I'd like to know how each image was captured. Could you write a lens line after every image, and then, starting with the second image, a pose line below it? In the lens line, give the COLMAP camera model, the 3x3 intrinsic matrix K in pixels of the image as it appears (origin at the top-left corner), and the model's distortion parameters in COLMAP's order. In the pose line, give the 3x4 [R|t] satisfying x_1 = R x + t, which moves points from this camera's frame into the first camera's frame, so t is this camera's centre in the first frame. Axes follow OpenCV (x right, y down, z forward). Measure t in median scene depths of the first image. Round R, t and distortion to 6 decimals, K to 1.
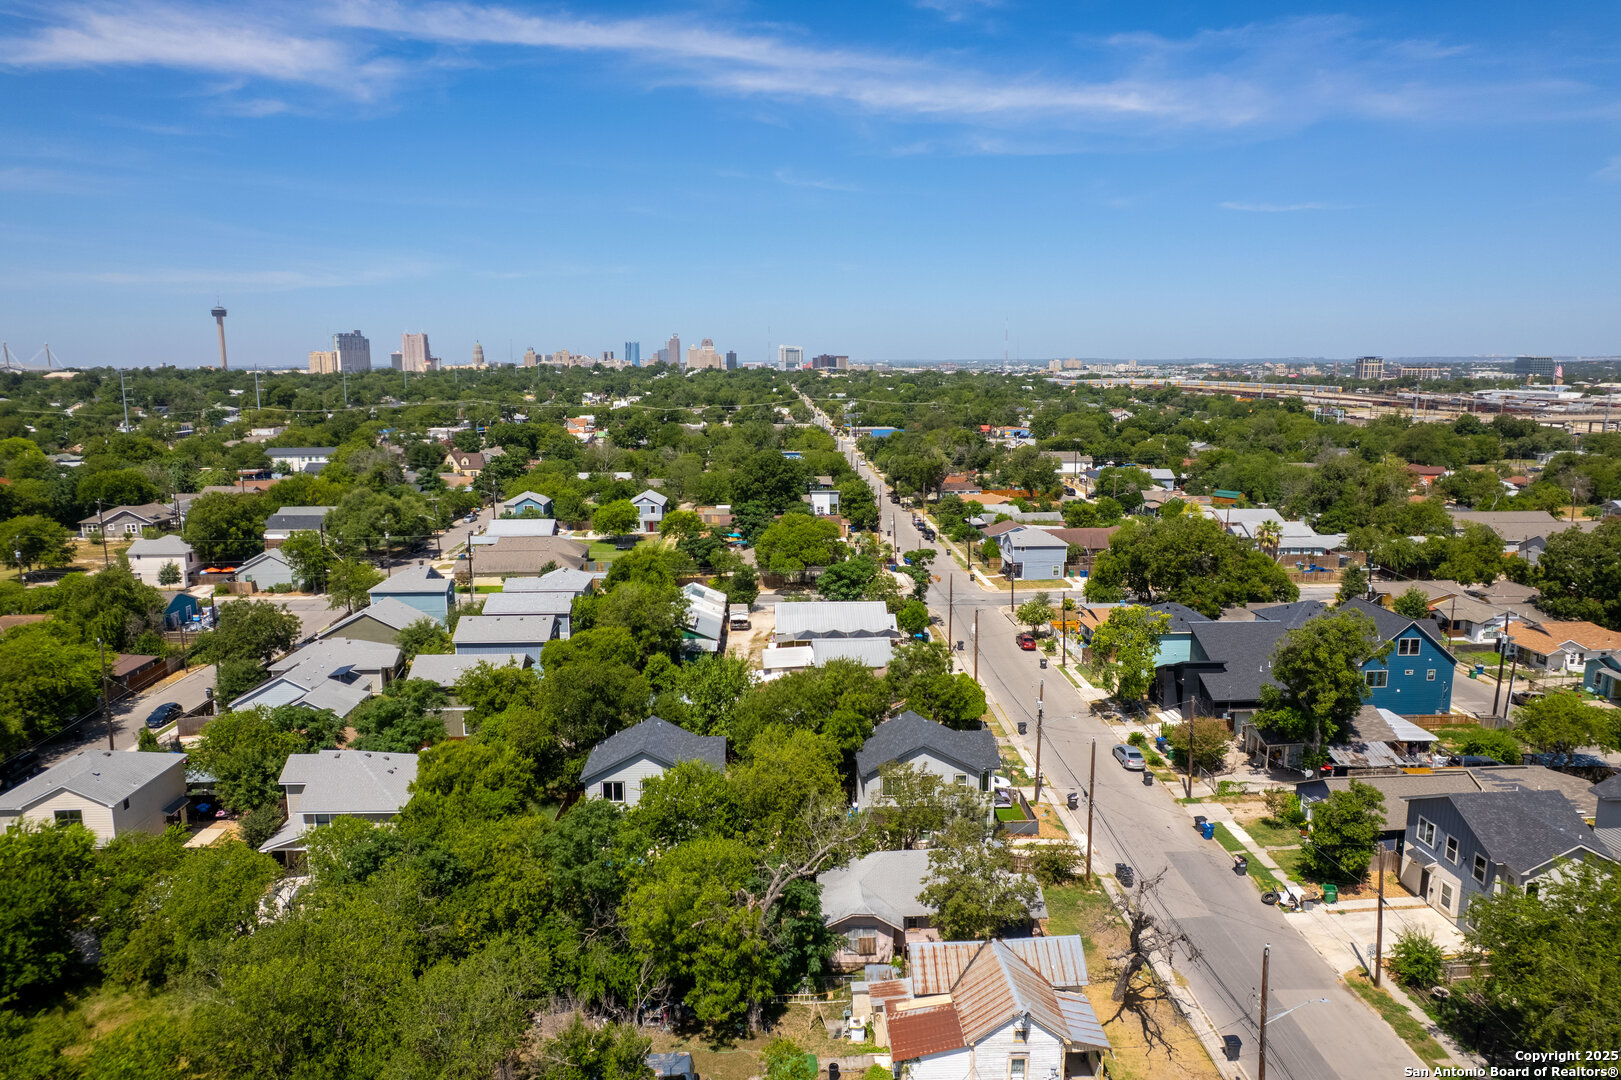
lens RADIAL K [[1030.1, 0, 810.5], [0, 1030.1, 540.0], [0, 0, 1]] dist [-0.072918, 0.062924]
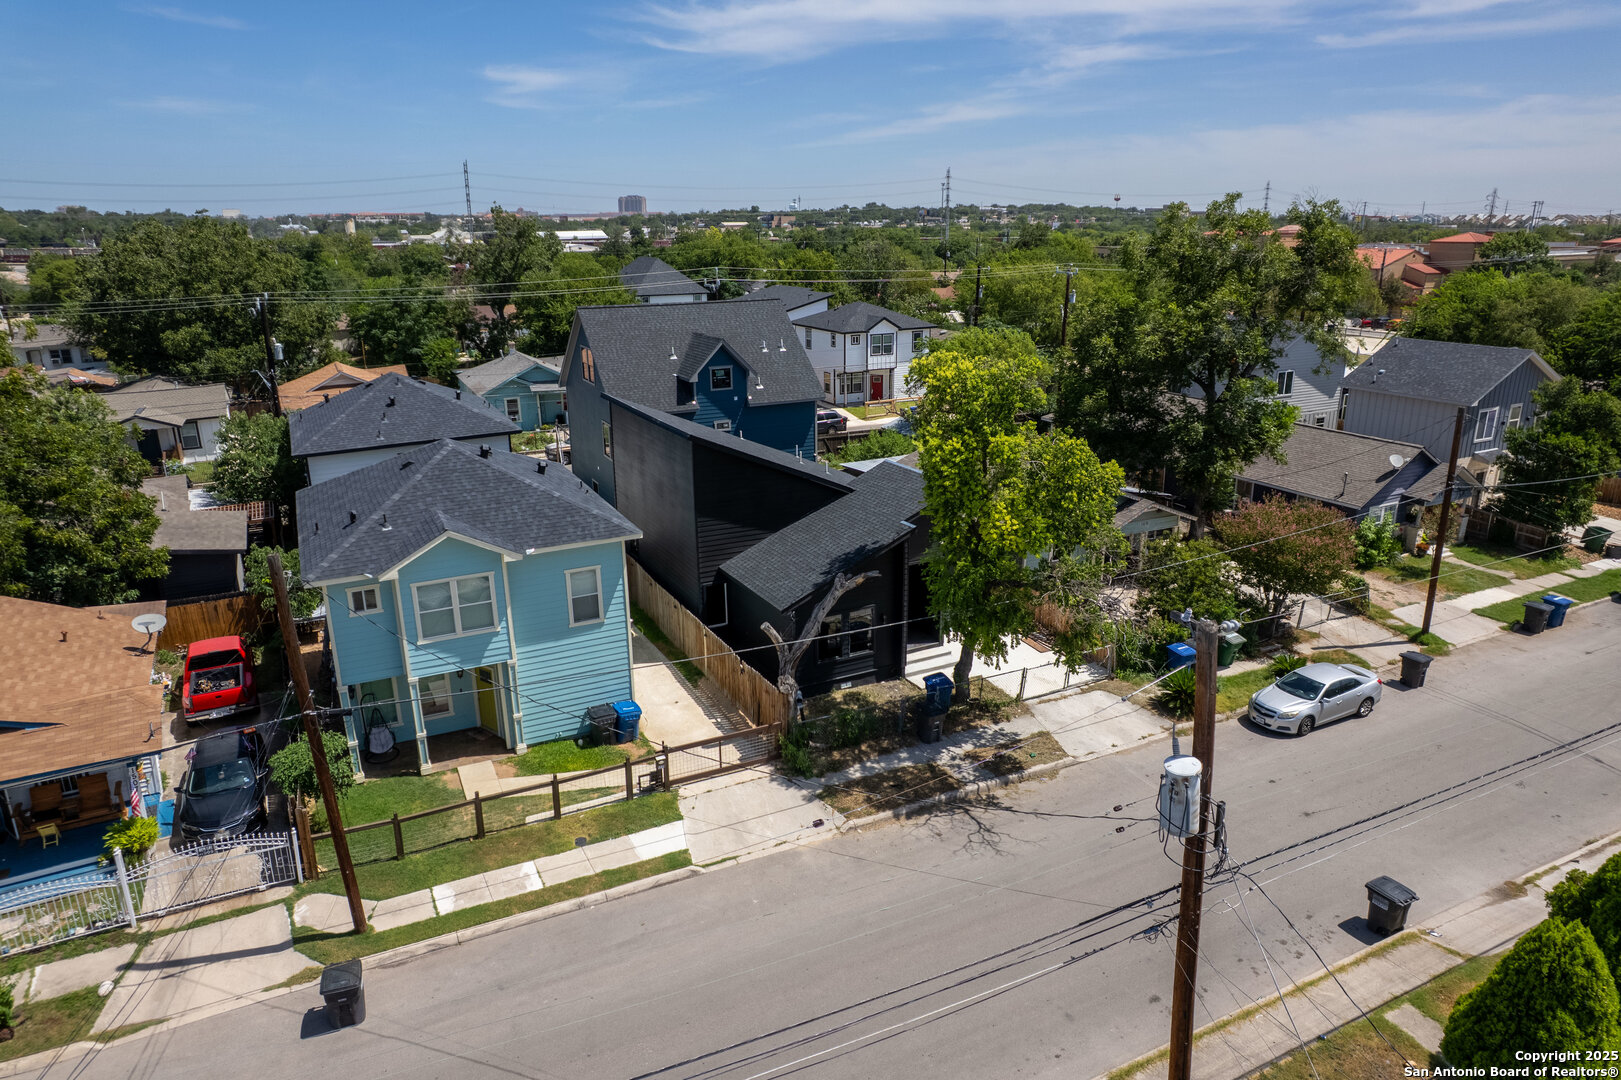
lens RADIAL K [[1030.1, 0, 810.5], [0, 1030.1, 540.0], [0, 0, 1]] dist [-0.072918, 0.062924]
pose [[-0.412321, -0.267283, 0.870949, 0.079251], [0.164672, 0.918383, 0.359799, 0.005306], [-0.896033, 0.291774, -0.334654, 1.071240]]
